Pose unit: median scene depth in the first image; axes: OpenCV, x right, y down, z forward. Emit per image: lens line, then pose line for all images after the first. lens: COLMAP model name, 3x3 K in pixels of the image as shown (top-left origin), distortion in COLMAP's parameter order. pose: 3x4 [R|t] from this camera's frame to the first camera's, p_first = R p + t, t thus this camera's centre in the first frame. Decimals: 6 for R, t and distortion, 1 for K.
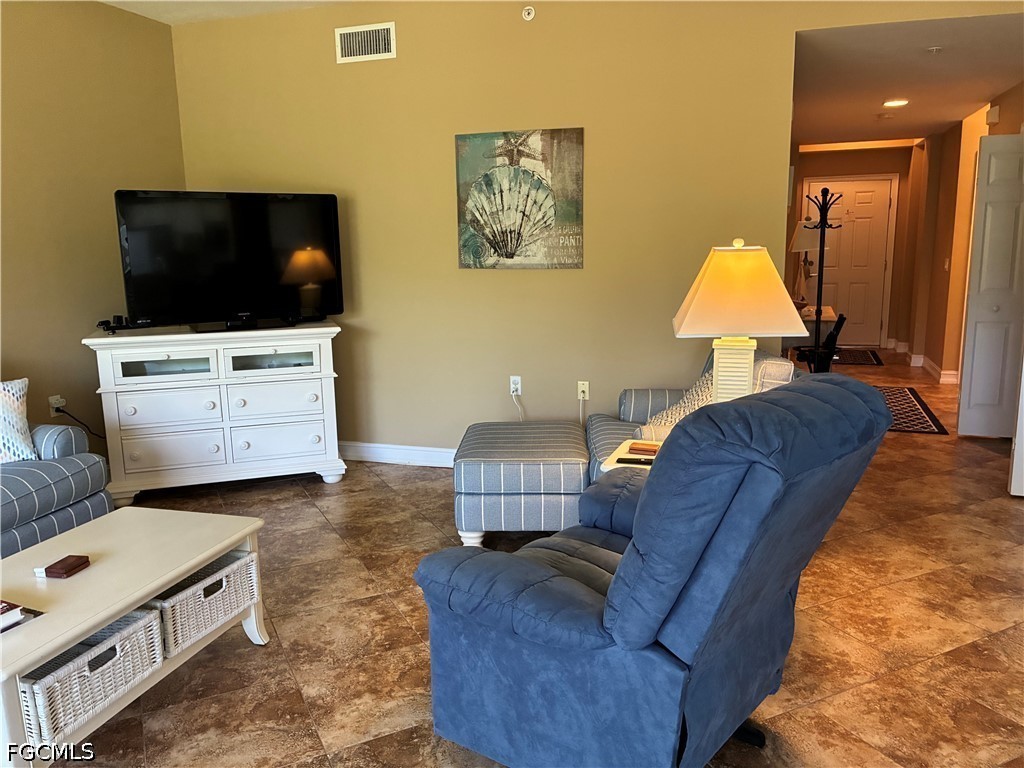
lens RADIAL K [[779.2, 0, 515.1], [0, 779.2, 384.6], [0, 0, 1]] dist [0.052790, -0.073205]
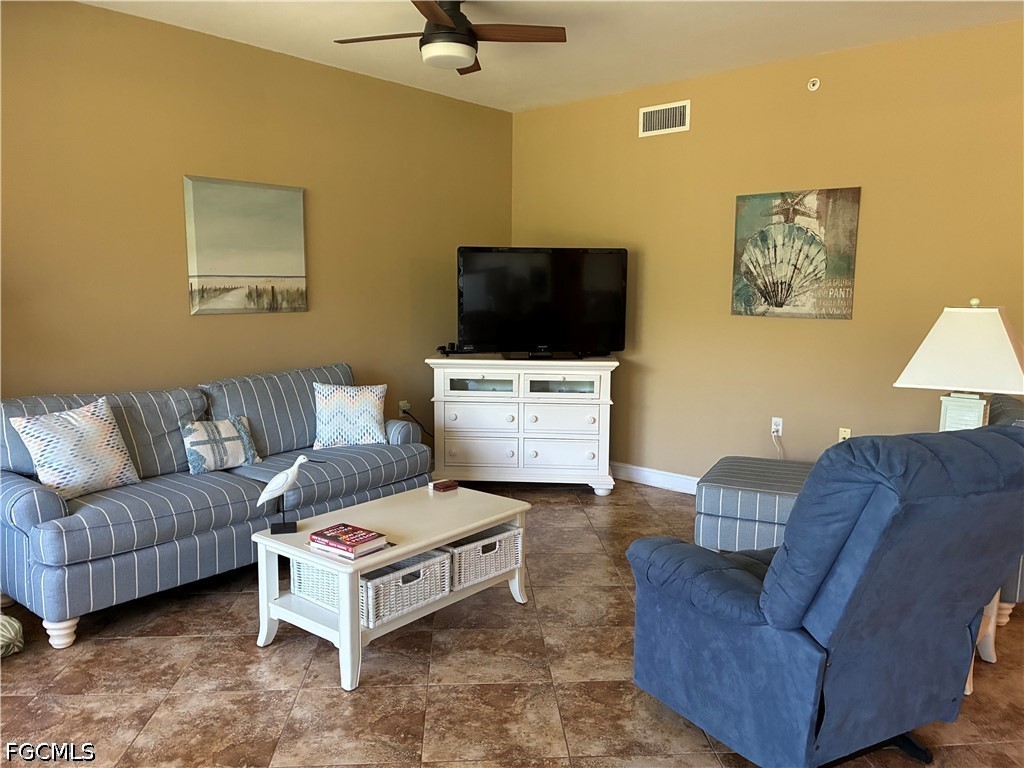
lens RADIAL K [[779.2, 0, 512.4], [0, 779.2, 386.5], [0, 0, 1]] dist [0.052790, -0.073205]
pose [[0.918954, 0.073160, -0.387520, 0.107010], [-0.092205, 0.995265, -0.030756, 0.017059], [0.383435, 0.063995, 0.921348, -0.165149]]
